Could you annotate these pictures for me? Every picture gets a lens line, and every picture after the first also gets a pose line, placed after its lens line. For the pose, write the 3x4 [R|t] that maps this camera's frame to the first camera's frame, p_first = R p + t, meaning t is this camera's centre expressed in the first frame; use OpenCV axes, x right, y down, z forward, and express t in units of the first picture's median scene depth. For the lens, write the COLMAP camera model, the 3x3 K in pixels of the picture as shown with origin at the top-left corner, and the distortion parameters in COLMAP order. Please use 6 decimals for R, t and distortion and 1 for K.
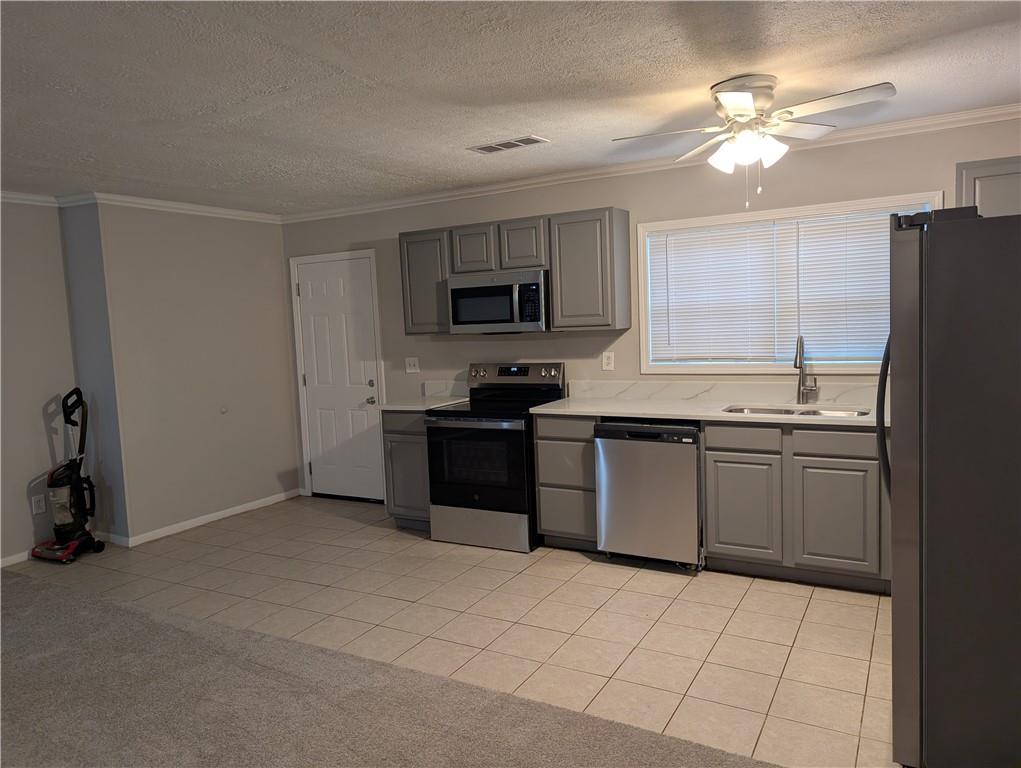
lens RADIAL K [[740.7, 0, 480.2], [0, 740.7, 384.5], [0, 0, 1]] dist [0.055436, -0.001489]
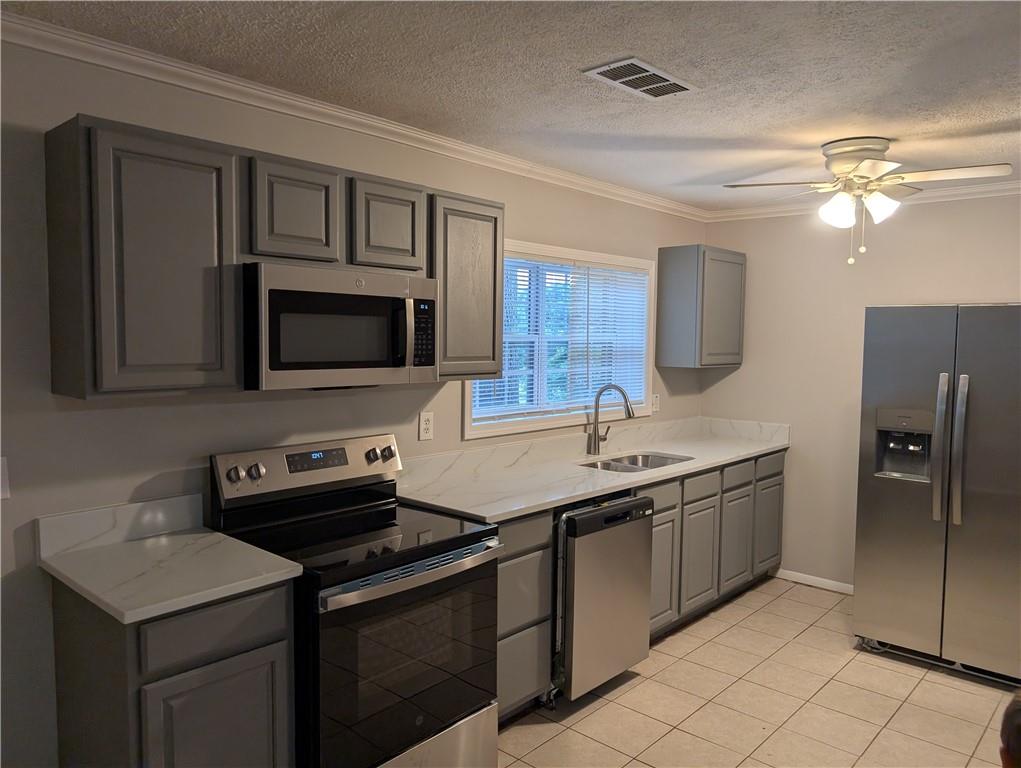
lens RADIAL K [[738.4, 0, 511.2], [0, 738.4, 375.9], [0, 0, 1]] dist [0.005485, -0.006056]
pose [[0.193876, -0.005094, 0.981013, -0.462986], [0.066674, 0.997743, -0.007995, -0.066570], [-0.978758, 0.066958, 0.193778, 0.806134]]
